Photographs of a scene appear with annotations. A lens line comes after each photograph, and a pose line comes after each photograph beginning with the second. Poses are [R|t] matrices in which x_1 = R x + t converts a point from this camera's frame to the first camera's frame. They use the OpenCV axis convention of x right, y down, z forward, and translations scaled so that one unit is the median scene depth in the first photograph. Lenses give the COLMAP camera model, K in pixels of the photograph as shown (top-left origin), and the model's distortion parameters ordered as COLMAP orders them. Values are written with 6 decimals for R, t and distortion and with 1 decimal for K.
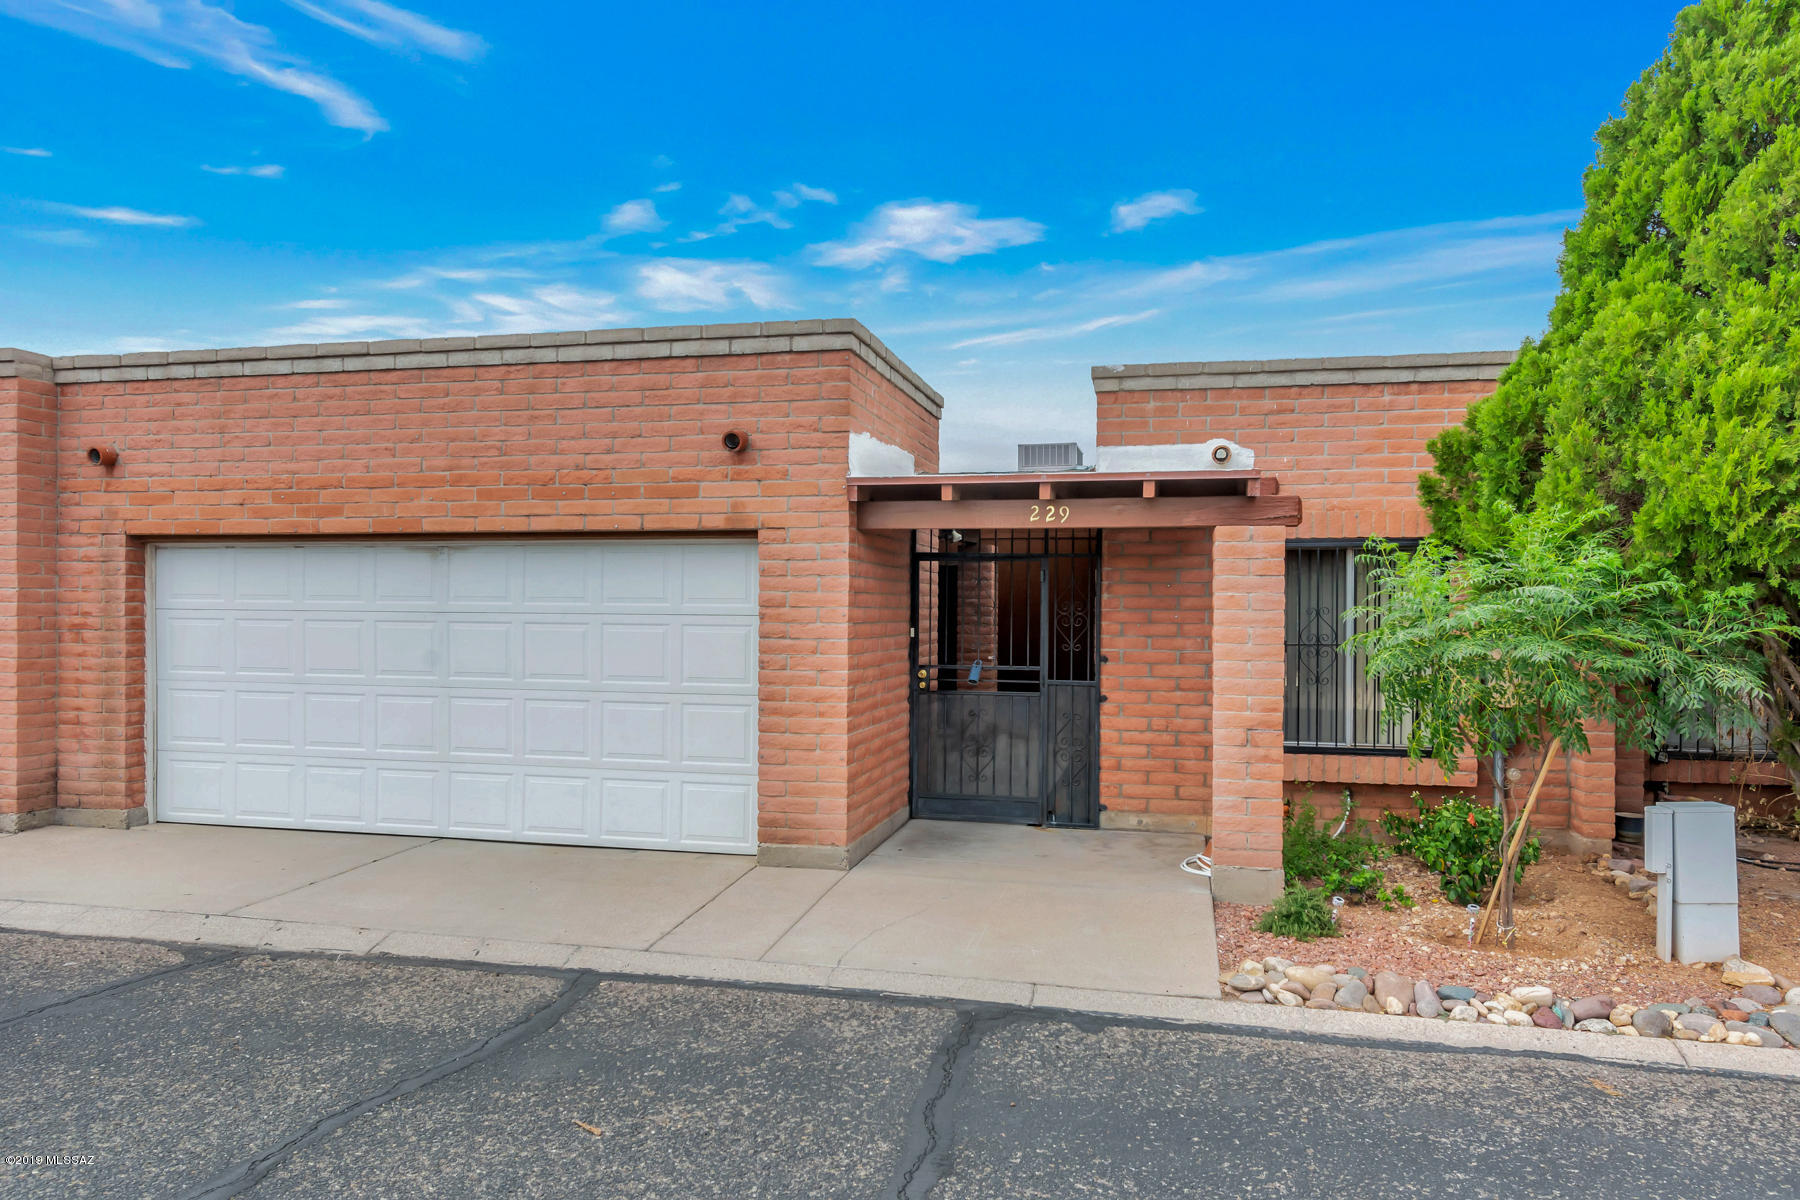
lens RADIAL K [[1200.8, 0, 900.9], [0, 1200.8, 604.0], [0, 0, 1]] dist [0.013011, -0.007467]
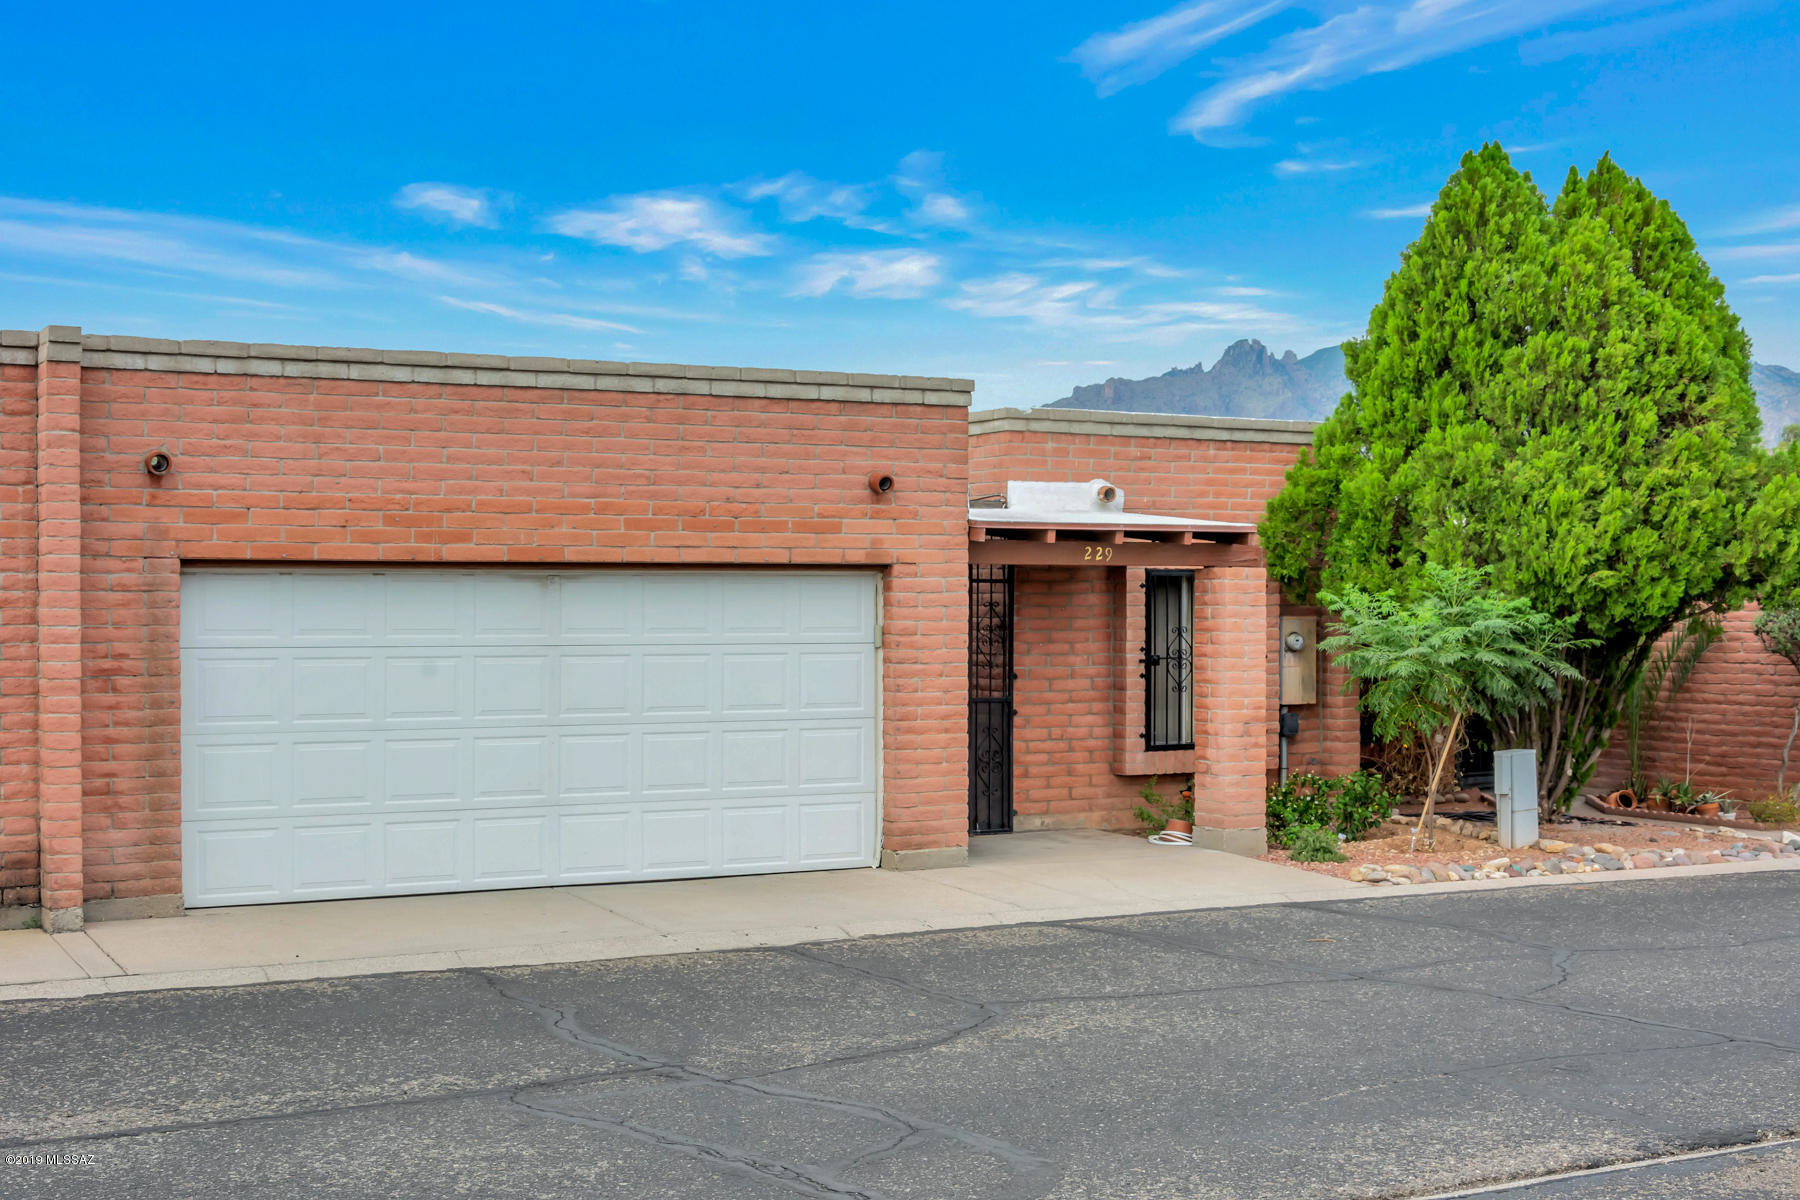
lens RADIAL K [[2192.4, 0, 898.9], [0, 2192.4, 599.4], [0, 0, 1]] dist [-0.009131, 0.000000]
pose [[0.757579, -0.006162, 0.652715, -1.288069], [0.003703, 0.999980, 0.005142, -0.036850], [-0.652733, -0.001478, 0.757586, -0.465570]]
